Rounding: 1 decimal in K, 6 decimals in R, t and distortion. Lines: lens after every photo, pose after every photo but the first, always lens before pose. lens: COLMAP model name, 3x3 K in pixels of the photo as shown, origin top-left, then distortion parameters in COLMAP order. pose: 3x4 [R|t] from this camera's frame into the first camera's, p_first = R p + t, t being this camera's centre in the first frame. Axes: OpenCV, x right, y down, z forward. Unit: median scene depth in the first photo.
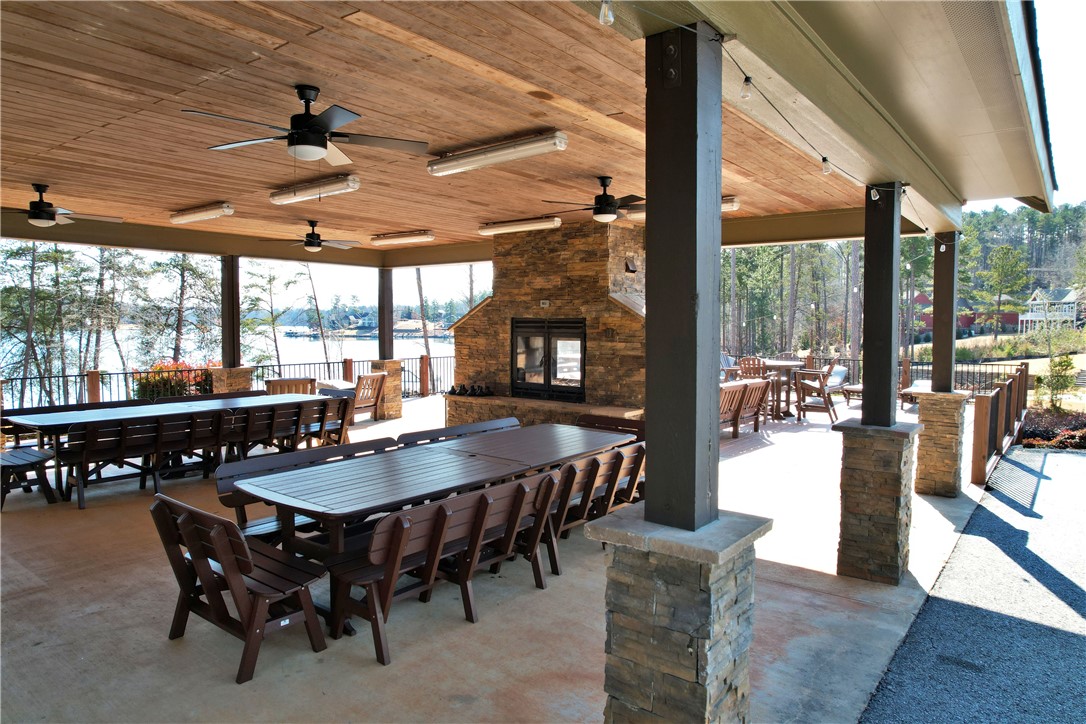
lens RADIAL K [[686.5, 0, 546.6], [0, 686.5, 363.9], [0, 0, 1]] dist [-0.005343, -0.000307]
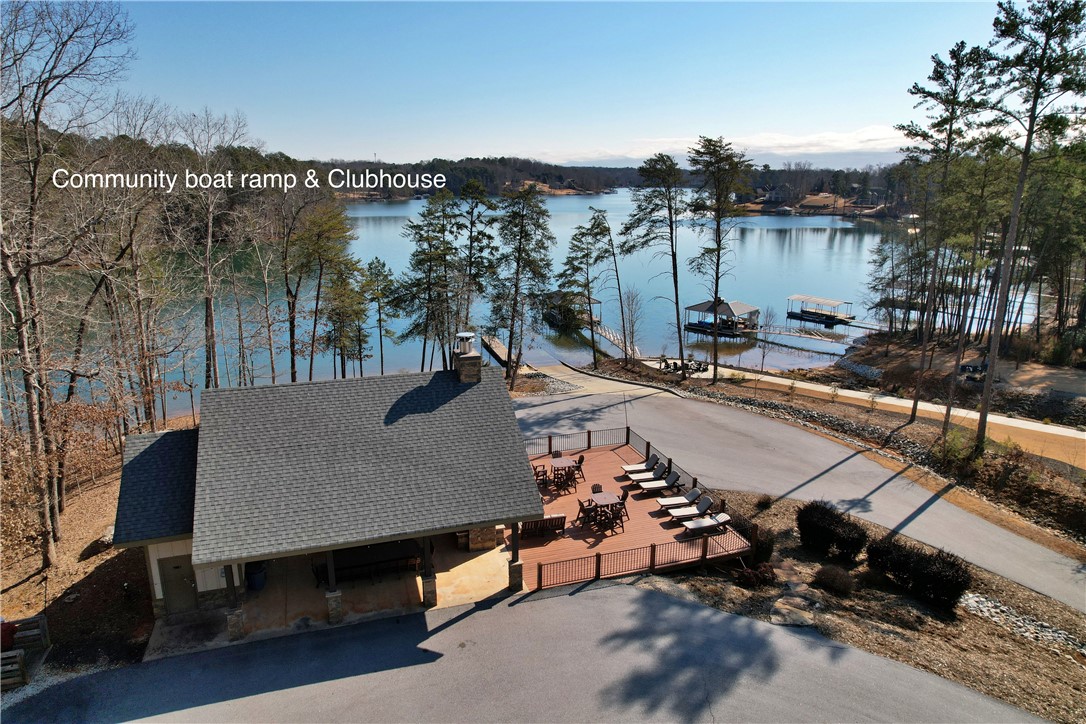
lens RADIAL K [[686.5, 0, 539.7], [0, 686.5, 361.1], [0, 0, 1]] dist [-0.005343, -0.000307]
pose [[0.826179, 0.137898, -0.546272, 1.786144], [-0.029253, 0.978776, 0.202835, -1.210076], [0.562648, -0.151598, 0.812678, -1.006914]]
